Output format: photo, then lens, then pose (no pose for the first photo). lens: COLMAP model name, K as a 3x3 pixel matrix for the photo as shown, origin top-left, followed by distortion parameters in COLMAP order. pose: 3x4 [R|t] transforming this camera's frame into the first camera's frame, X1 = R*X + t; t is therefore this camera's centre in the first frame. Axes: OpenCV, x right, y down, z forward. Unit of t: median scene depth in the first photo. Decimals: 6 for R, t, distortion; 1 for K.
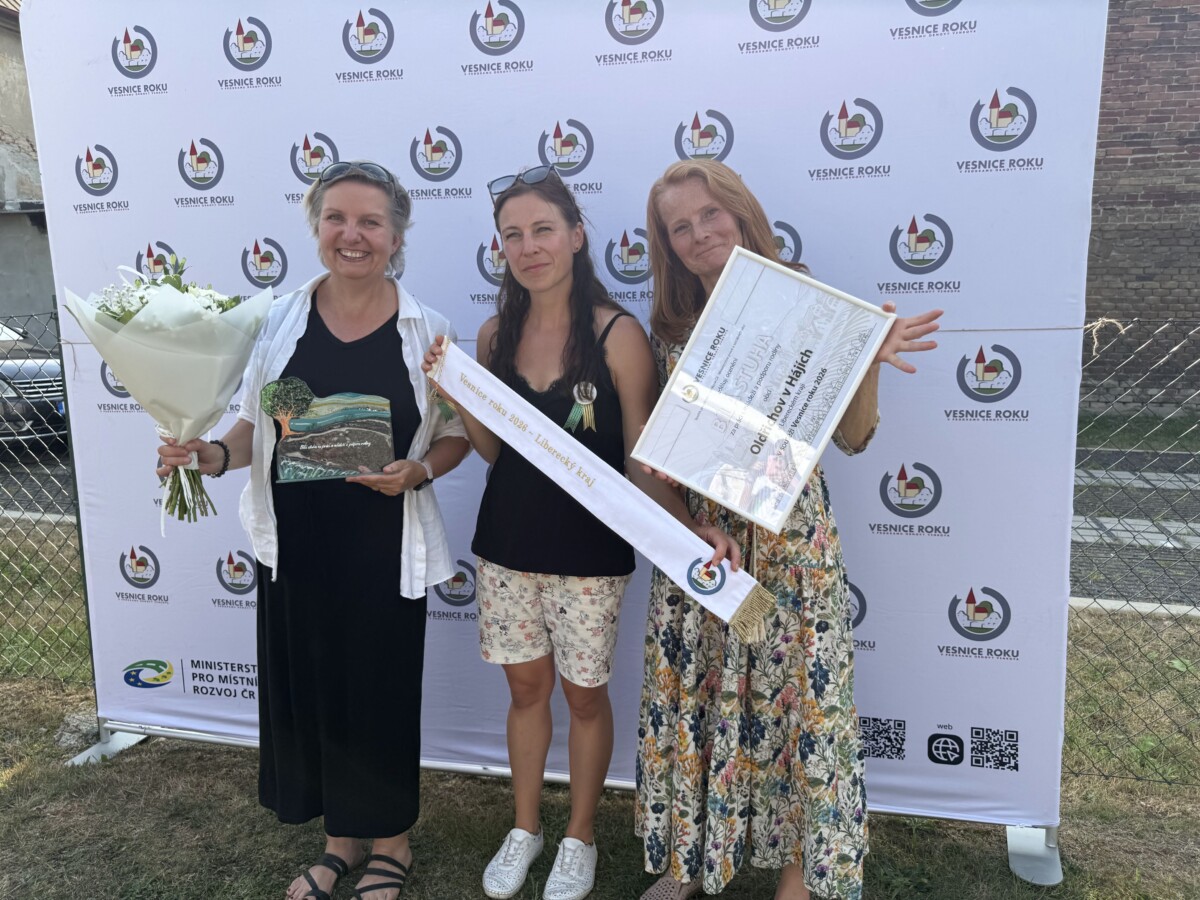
lens RADIAL K [[841.1, 0, 606.7], [0, 841.1, 460.7], [0, 0, 1]] dist [0.001555, -0.013191]
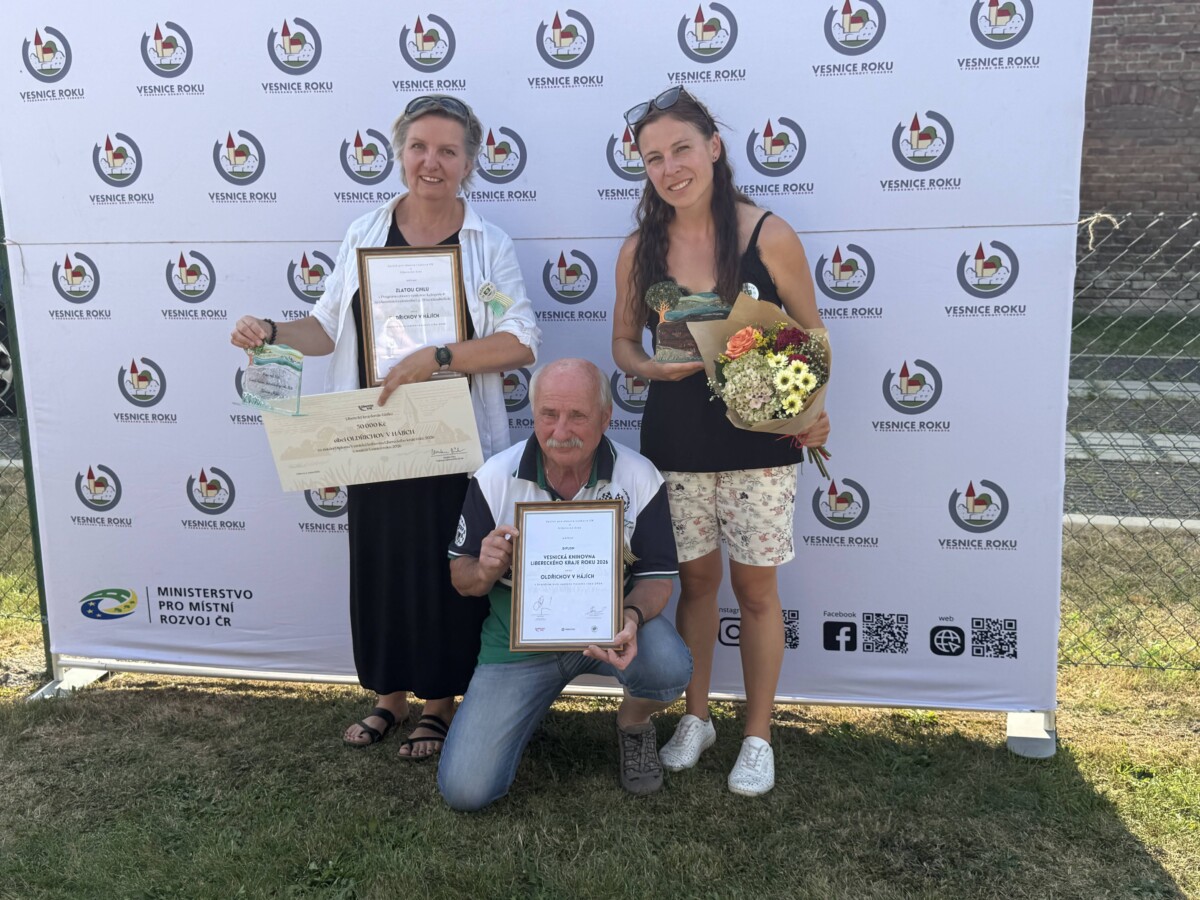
lens RADIAL K [[1160.8, 0, 600.2], [0, 1160.8, 461.4], [0, 0, 1]] dist [0.018468, 0.000000]
pose [[0.998493, -0.018776, 0.051565, -0.089844], [0.015414, 0.997777, 0.064842, 0.028804], [-0.052668, -0.063949, 0.996562, -0.386346]]
